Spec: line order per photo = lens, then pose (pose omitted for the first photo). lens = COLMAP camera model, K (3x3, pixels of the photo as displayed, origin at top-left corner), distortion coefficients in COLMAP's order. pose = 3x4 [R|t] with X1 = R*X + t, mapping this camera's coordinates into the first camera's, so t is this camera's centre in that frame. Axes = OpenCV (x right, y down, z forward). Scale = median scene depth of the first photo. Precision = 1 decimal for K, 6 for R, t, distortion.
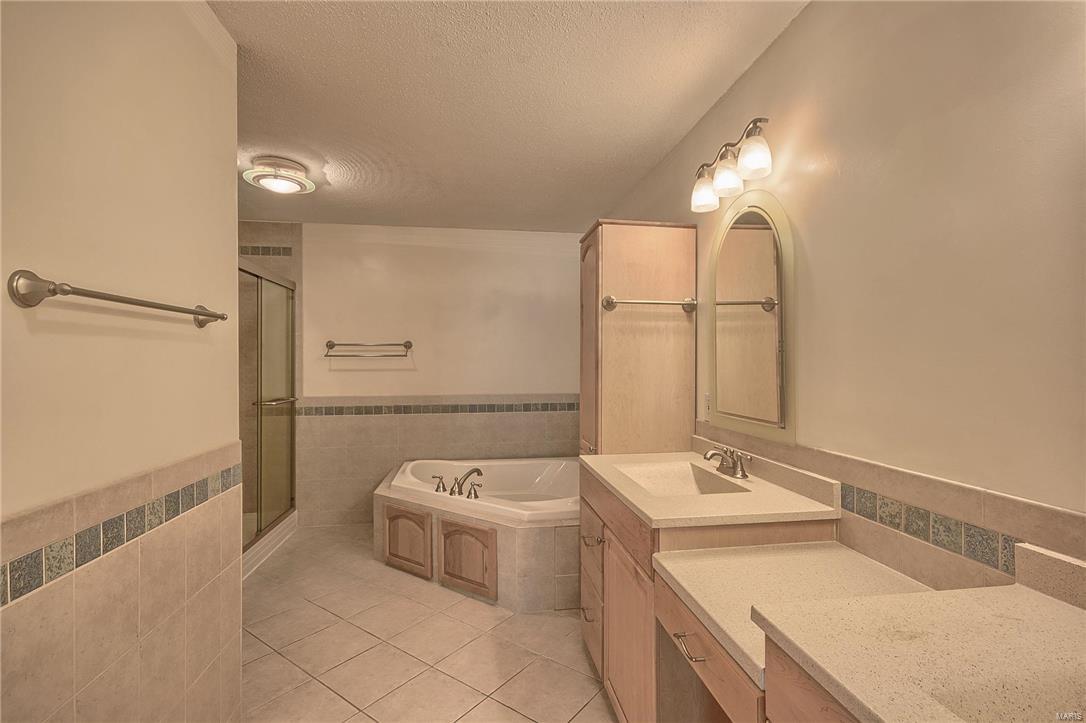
lens RADIAL K [[509.9, 0, 544.3], [0, 509.9, 362.2], [0, 0, 1]] dist [0.015175, -0.003465]
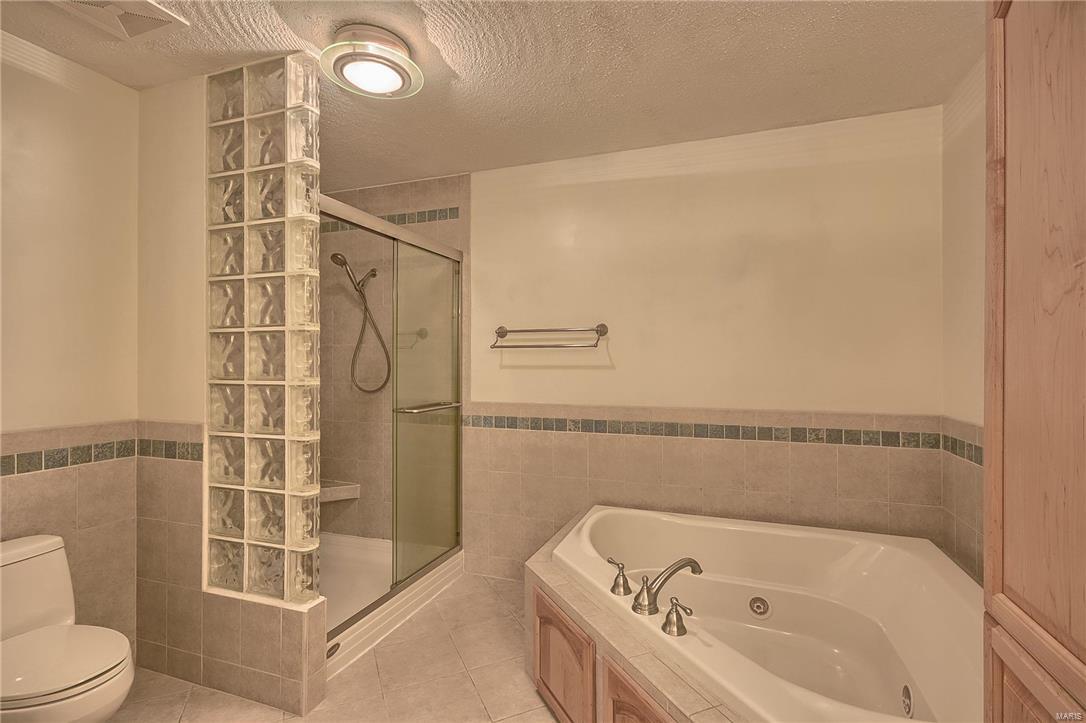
lens RADIAL K [[509.9, 0, 549.3], [0, 509.9, 360.0], [0, 0, 1]] dist [0.015175, -0.003465]
pose [[0.883478, 0.002047, -0.468469, -0.013397], [-0.002361, 0.999997, -0.000084, 0.005838], [0.468467, 0.001180, 0.883480, 0.395278]]
